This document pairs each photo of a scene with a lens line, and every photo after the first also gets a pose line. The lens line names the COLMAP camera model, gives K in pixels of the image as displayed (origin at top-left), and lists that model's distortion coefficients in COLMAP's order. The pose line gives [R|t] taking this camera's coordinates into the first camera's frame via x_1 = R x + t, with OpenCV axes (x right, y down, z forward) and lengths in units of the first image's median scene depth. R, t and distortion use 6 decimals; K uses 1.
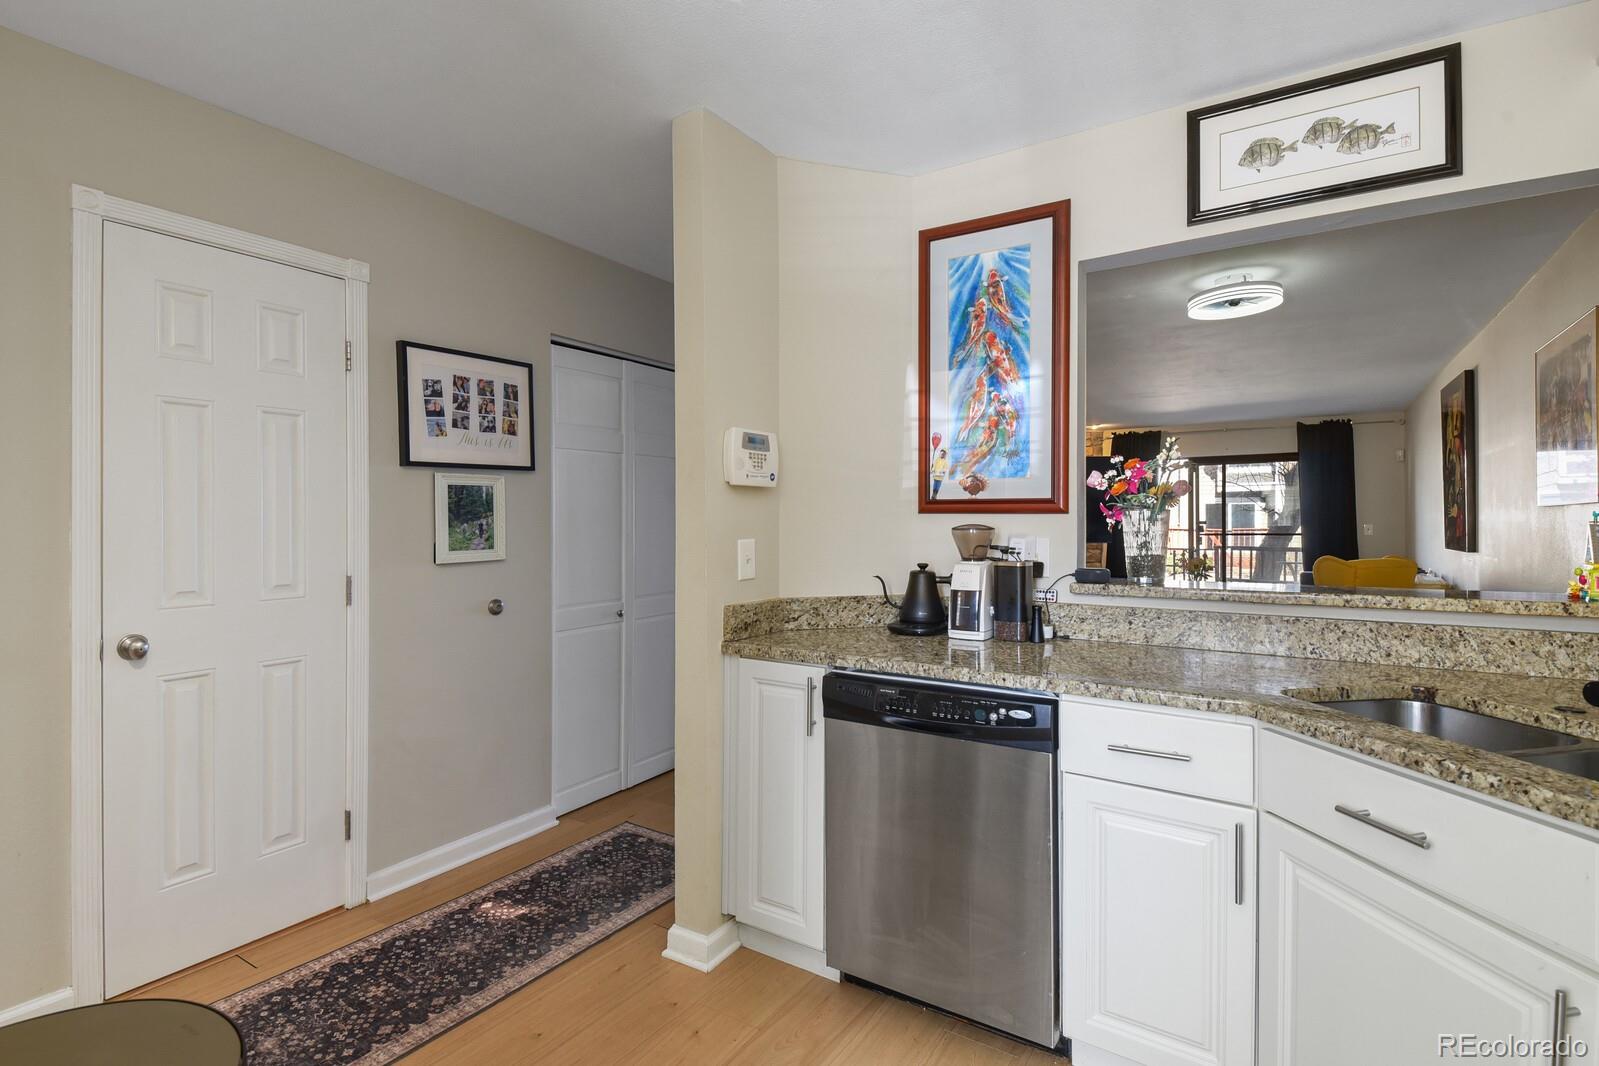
lens RADIAL K [[767.3, 0, 807.0], [0, 767.3, 530.3], [0, 0, 1]] dist [0.037507, -0.031407]
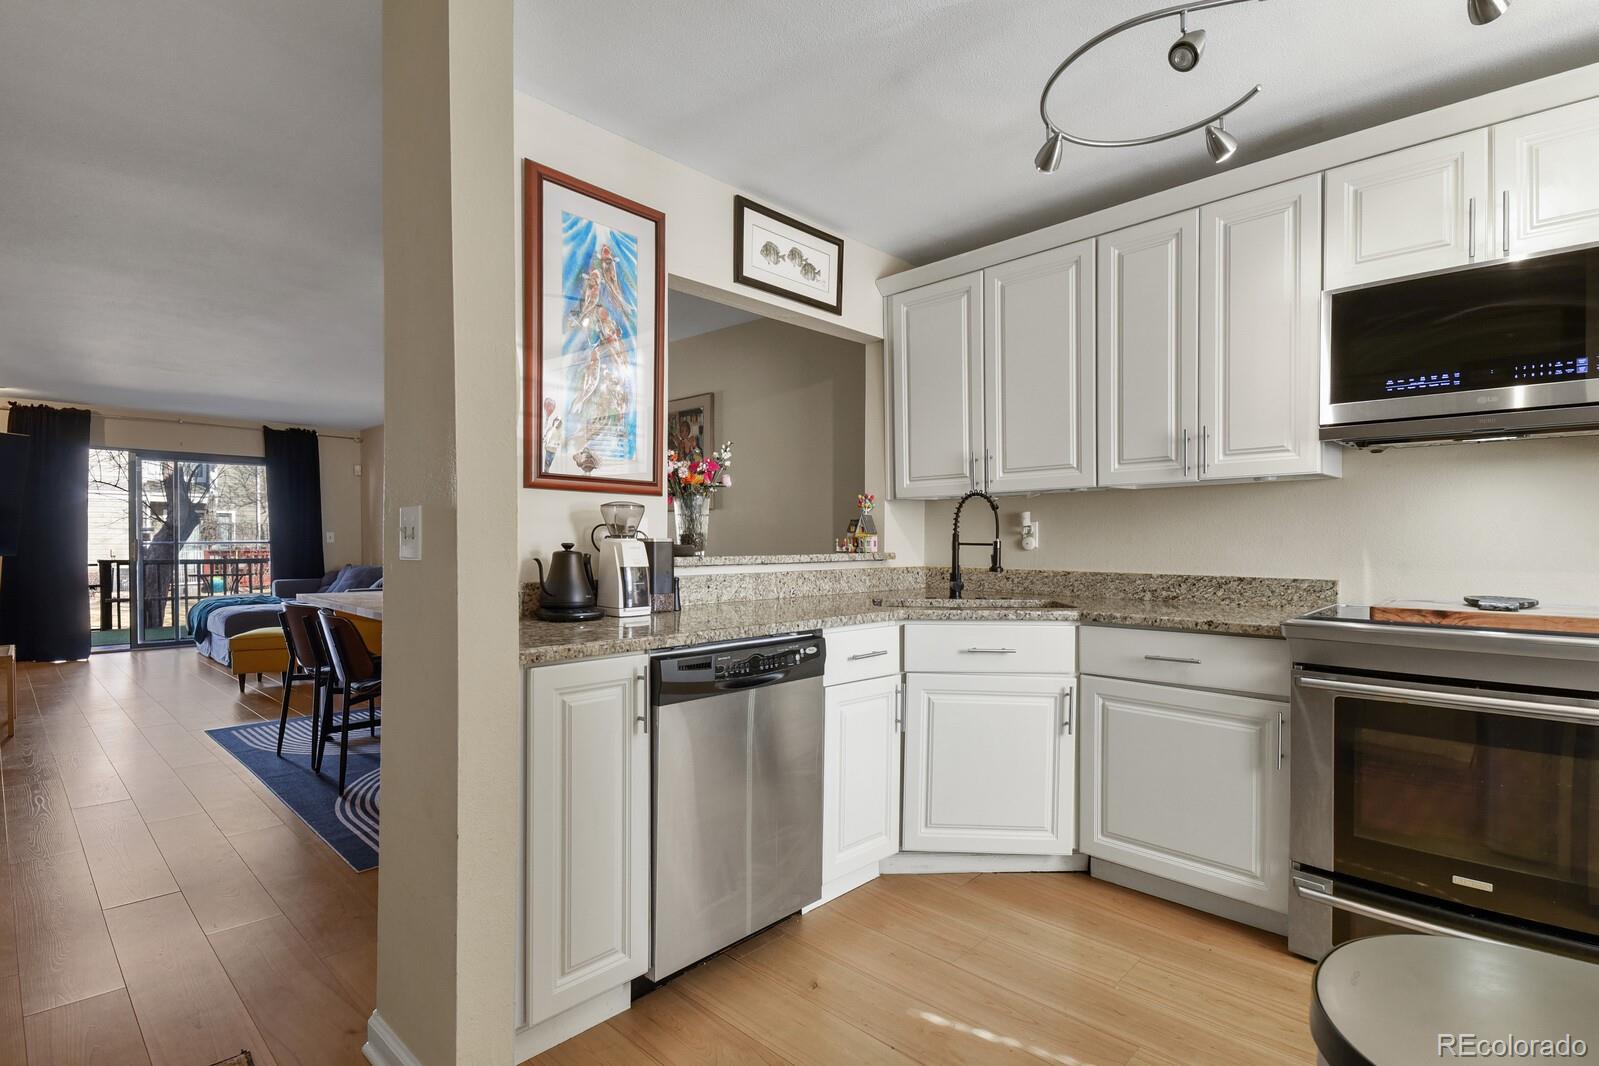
lens RADIAL K [[772.4, 0, 800.6], [0, 772.4, 564.9], [0, 0, 1]] dist [0.018397, -0.000072]
pose [[0.185102, -0.029183, 0.982286, -0.706628], [0.009791, 0.999564, 0.027851, 0.047212], [-0.982671, 0.004463, 0.185307, 0.574999]]
